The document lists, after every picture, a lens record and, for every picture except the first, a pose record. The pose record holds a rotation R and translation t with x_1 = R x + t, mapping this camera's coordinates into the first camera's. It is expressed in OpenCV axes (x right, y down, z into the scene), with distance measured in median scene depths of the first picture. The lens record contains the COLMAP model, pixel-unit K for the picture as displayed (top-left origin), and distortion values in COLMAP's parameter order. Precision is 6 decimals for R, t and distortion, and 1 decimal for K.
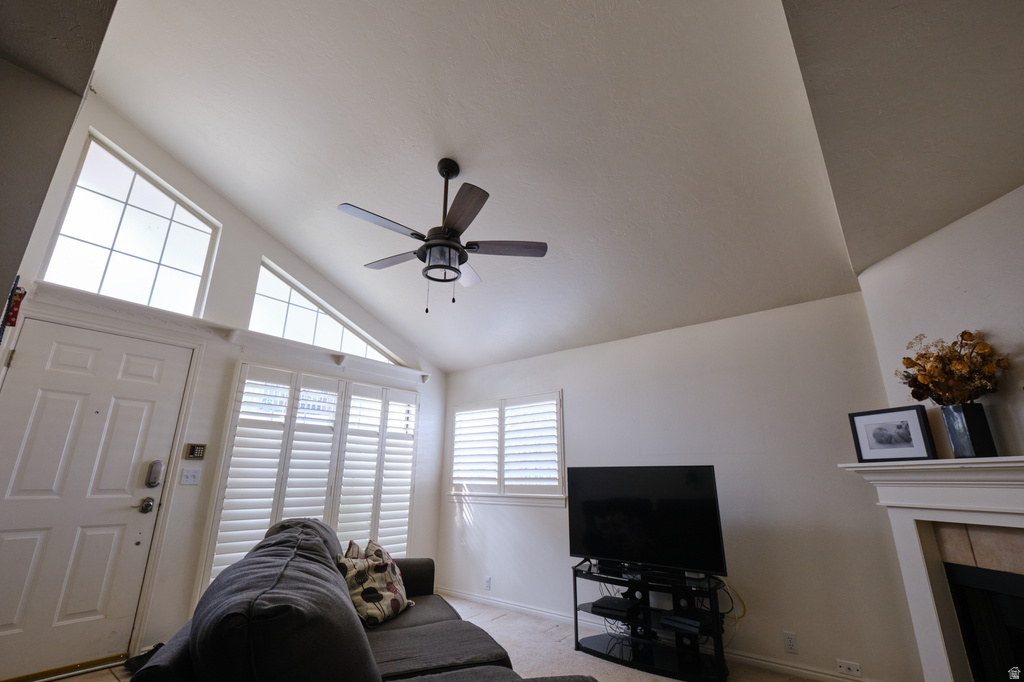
lens RADIAL K [[447.2, 0, 516.9], [0, 447.2, 338.6], [0, 0, 1]] dist [-0.001429, -0.000949]
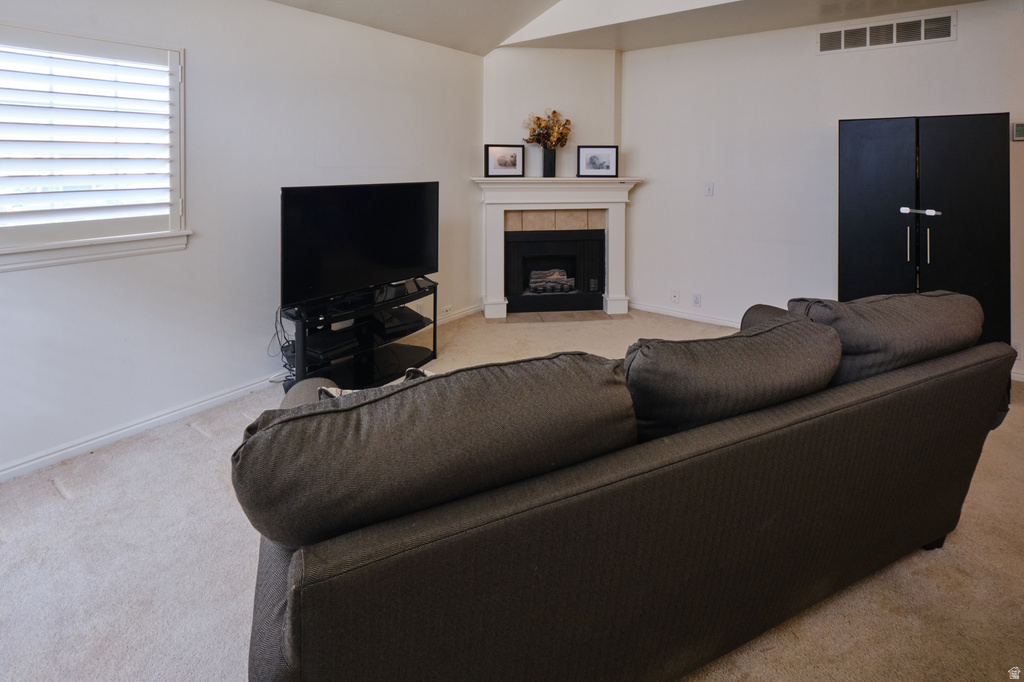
lens RADIAL K [[473.5, 0, 506.0], [0, 473.5, 168.2], [0, 0, 1]] dist [0.000699, -0.002676]
pose [[-0.009324, -0.018820, 0.999779, -0.498382], [-0.303434, 0.952733, 0.015104, 0.126149], [-0.952807, -0.303226, -0.014593, 0.595844]]
